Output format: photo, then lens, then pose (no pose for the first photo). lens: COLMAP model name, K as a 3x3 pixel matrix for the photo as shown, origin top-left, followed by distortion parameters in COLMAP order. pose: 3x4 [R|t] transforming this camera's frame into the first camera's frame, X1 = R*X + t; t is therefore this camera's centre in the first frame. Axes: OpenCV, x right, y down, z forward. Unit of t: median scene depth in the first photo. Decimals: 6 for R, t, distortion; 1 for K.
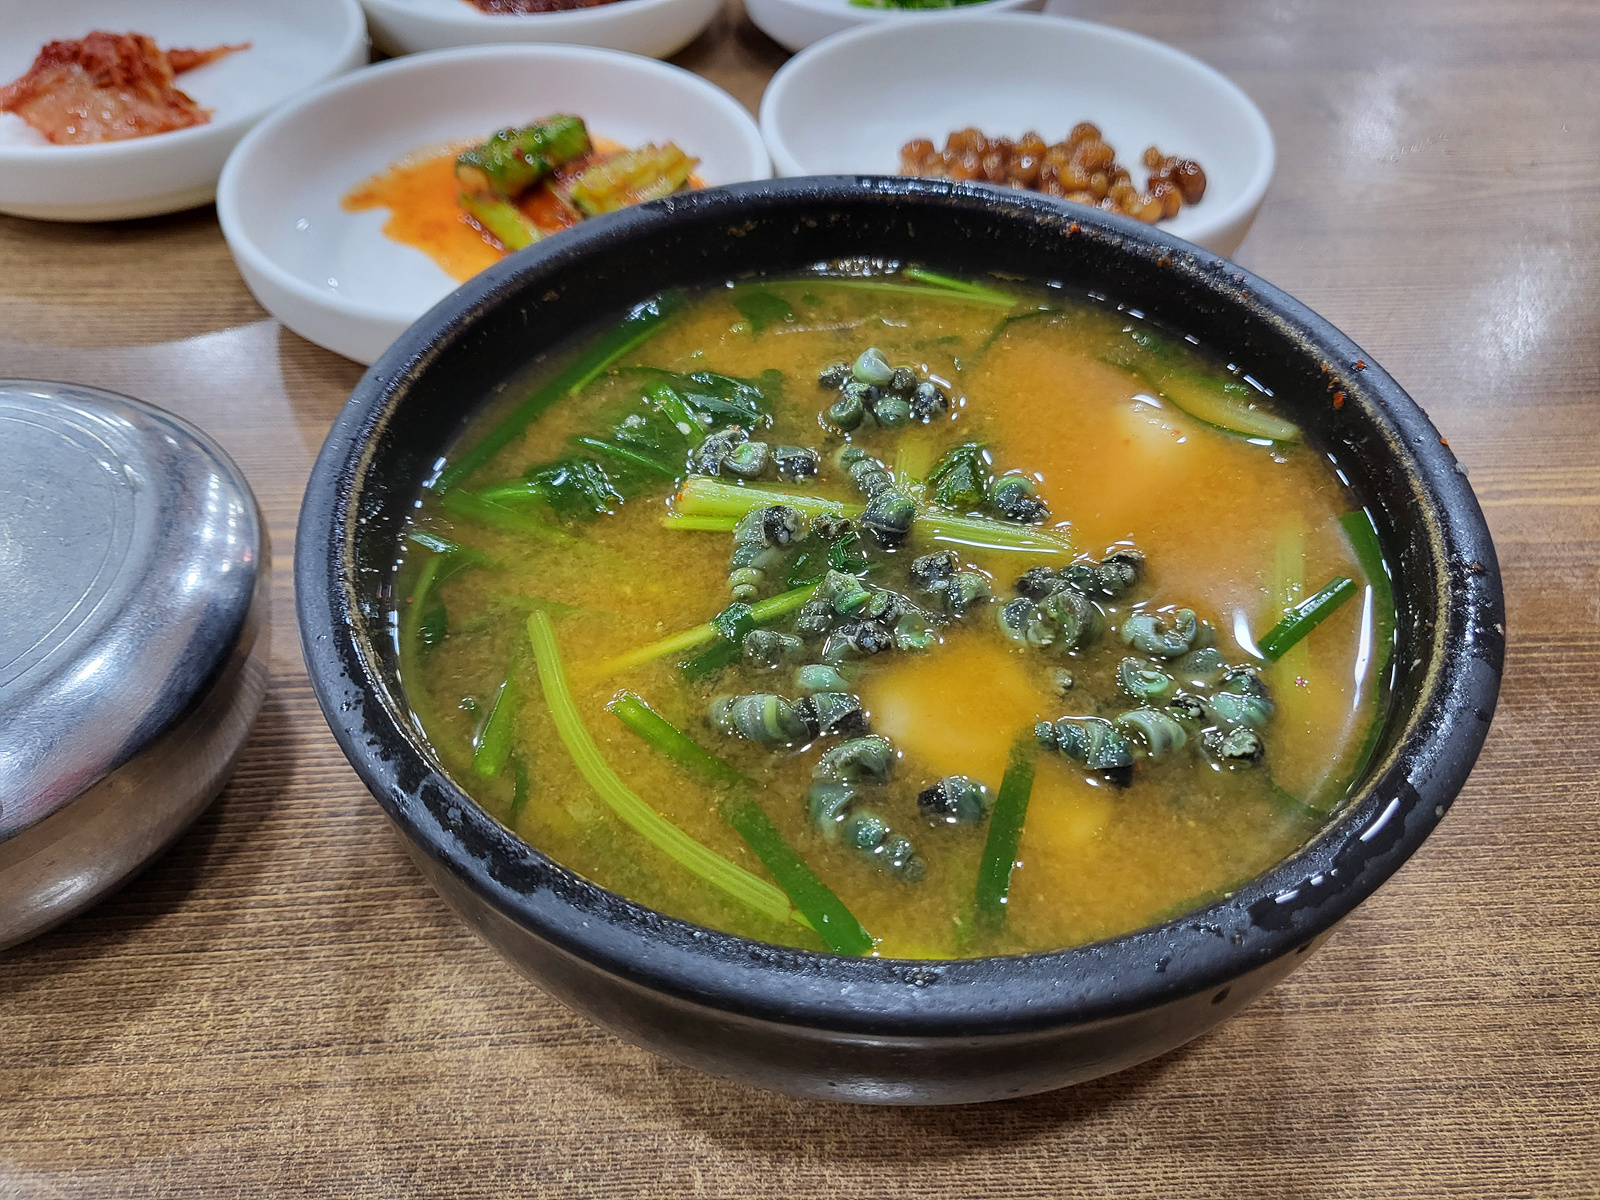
lens RADIAL K [[1350.8, 0, 795.6], [0, 1350.8, 569.0], [0, 0, 1]] dist [-0.036522, 0.059383]
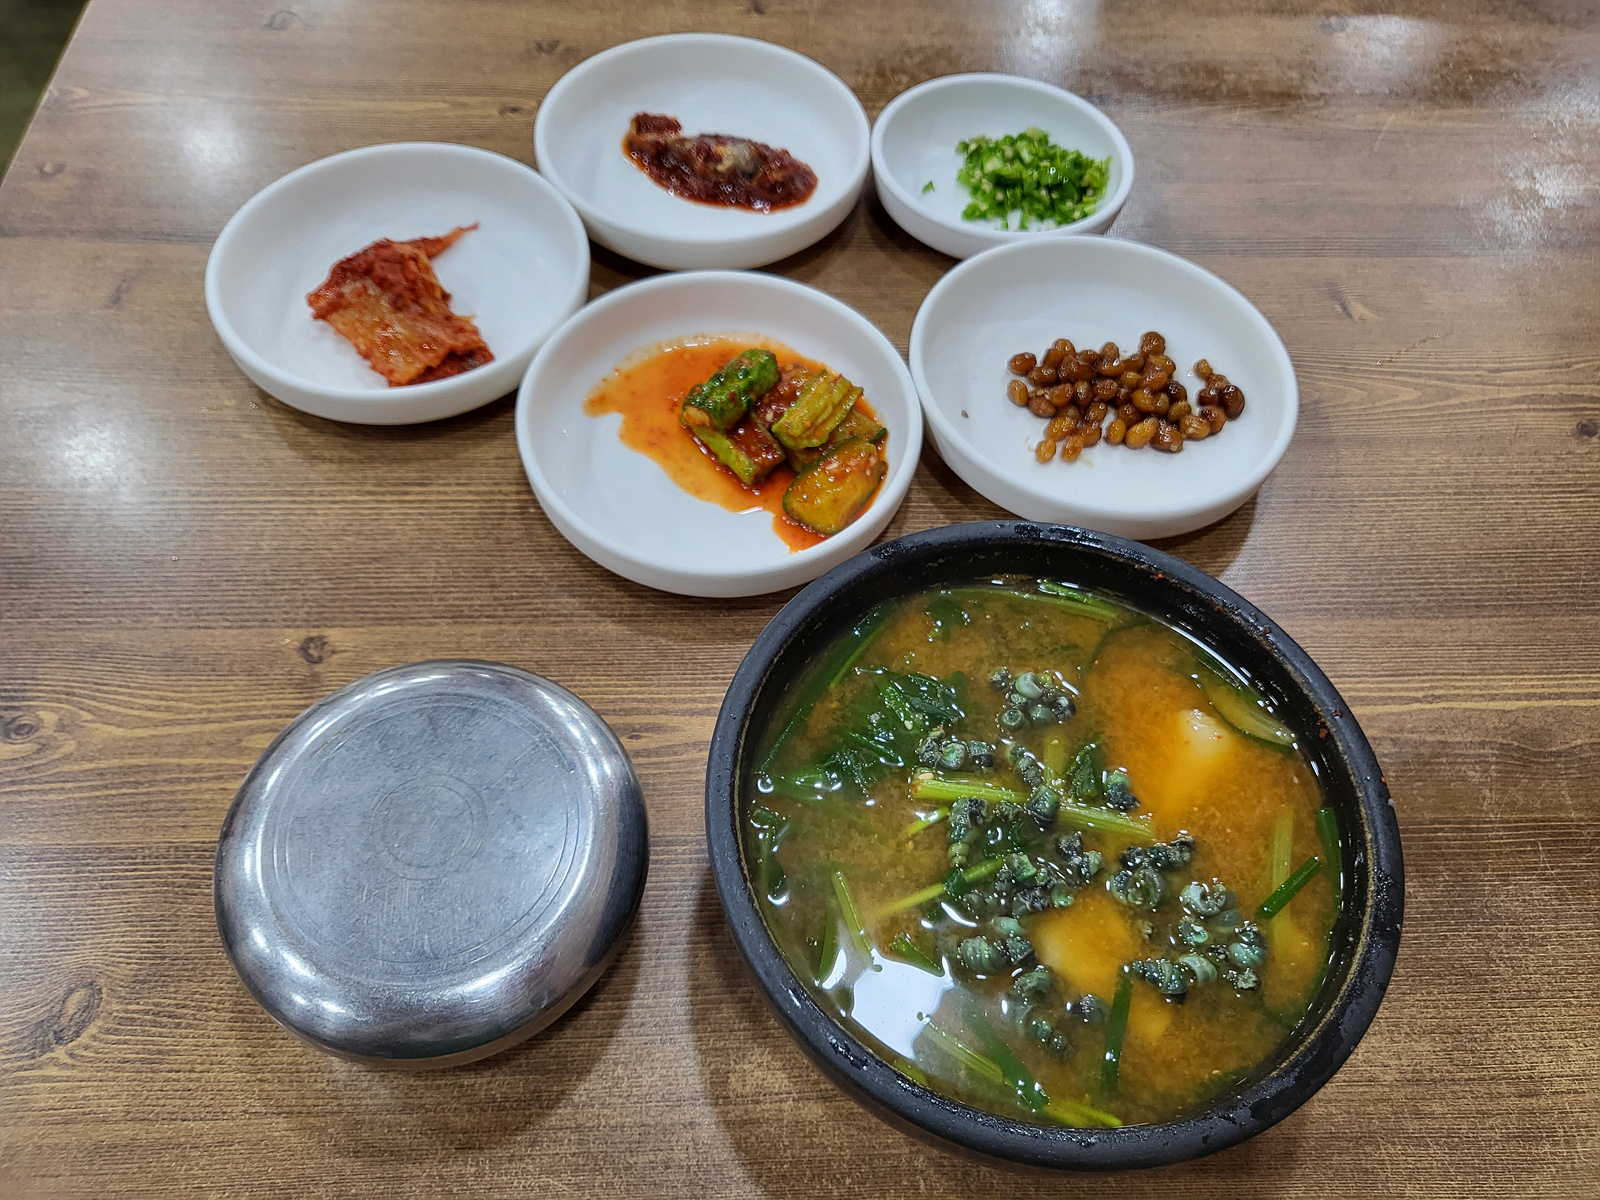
lens RADIAL K [[1350.8, 0, 783.8], [0, 1350.8, 586.4], [0, 0, 1]] dist [-0.036522, 0.059383]
pose [[0.999713, 0.023332, 0.005432, -0.254504], [-0.023894, 0.987408, 0.156377, -0.536820], [-0.001715, -0.156462, 0.987683, -0.561935]]
